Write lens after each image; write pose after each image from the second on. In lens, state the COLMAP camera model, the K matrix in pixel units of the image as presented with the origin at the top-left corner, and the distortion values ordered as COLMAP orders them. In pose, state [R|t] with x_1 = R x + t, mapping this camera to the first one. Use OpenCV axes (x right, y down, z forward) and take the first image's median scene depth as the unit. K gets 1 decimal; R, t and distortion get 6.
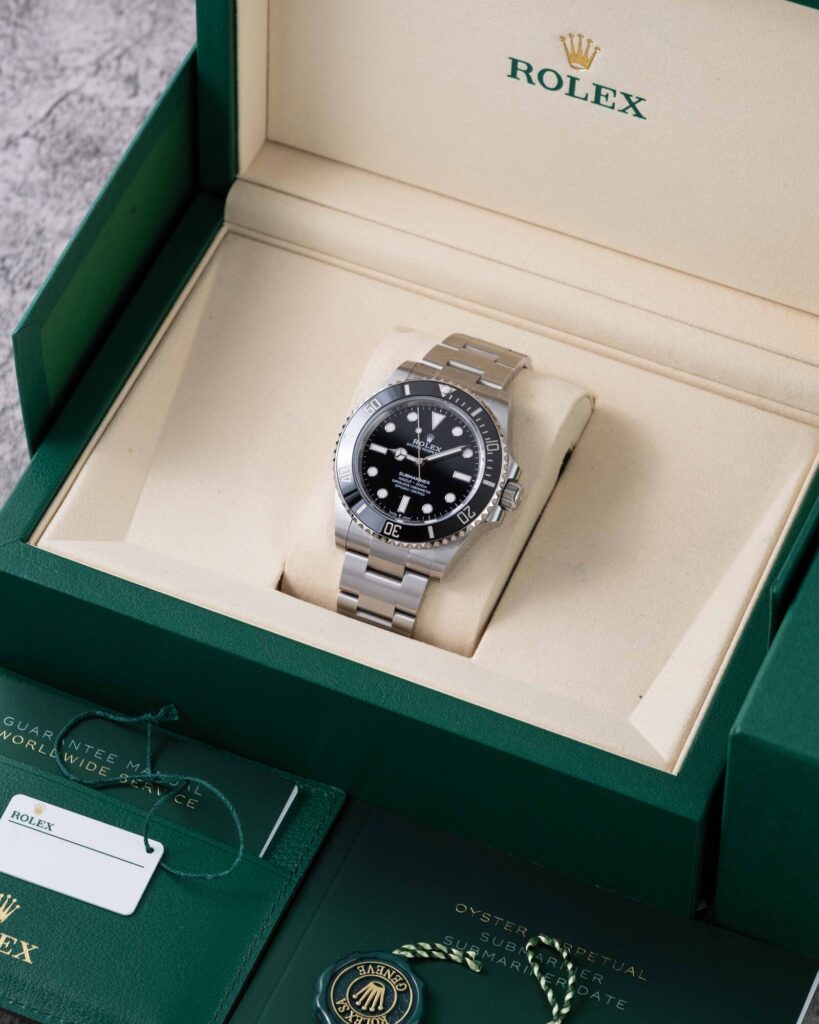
lens RADIAL K [[4326.1, 0, 409.5], [0, 4326.1, 512.0], [0, 0, 1]] dist [0.645174, -2.252321]
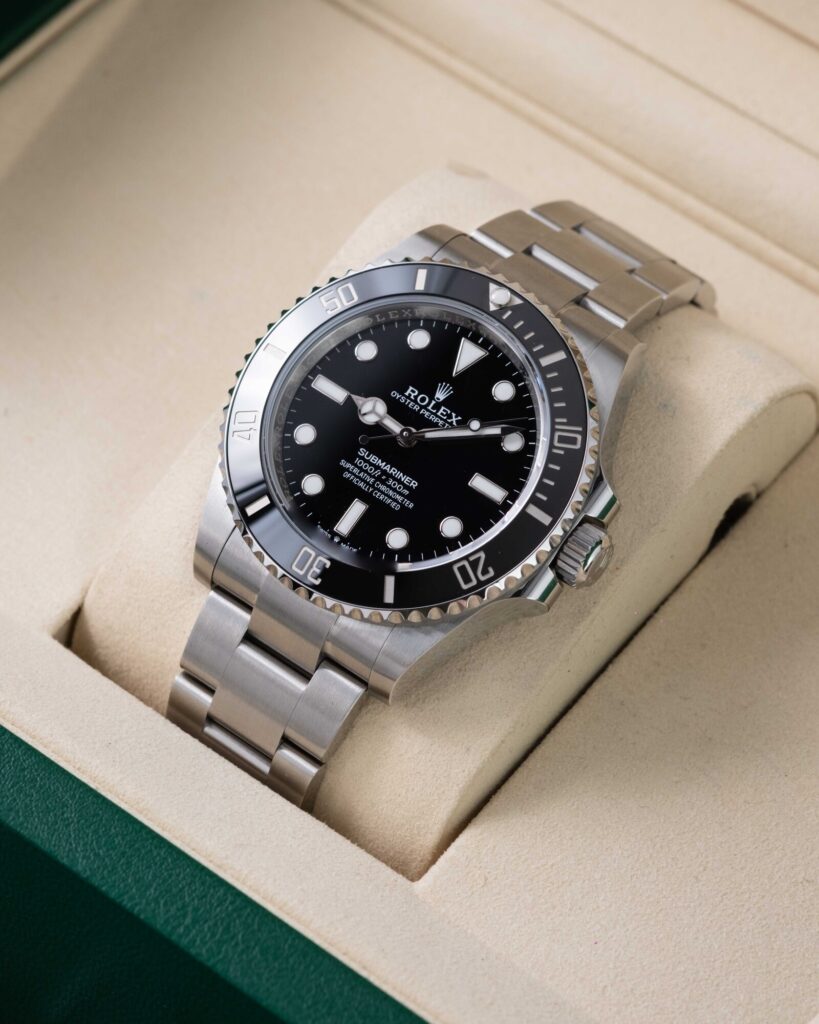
lens RADIAL K [[4326.1, 0, 409.5], [0, 4326.1, 512.0], [0, 0, 1]] dist [0.645174, -2.252321]
pose [[0.967912, 0.230480, -0.100126, 0.050222], [-0.233717, 0.972061, -0.021744, 0.006111], [0.092317, 0.044447, 0.994737, 0.543647]]
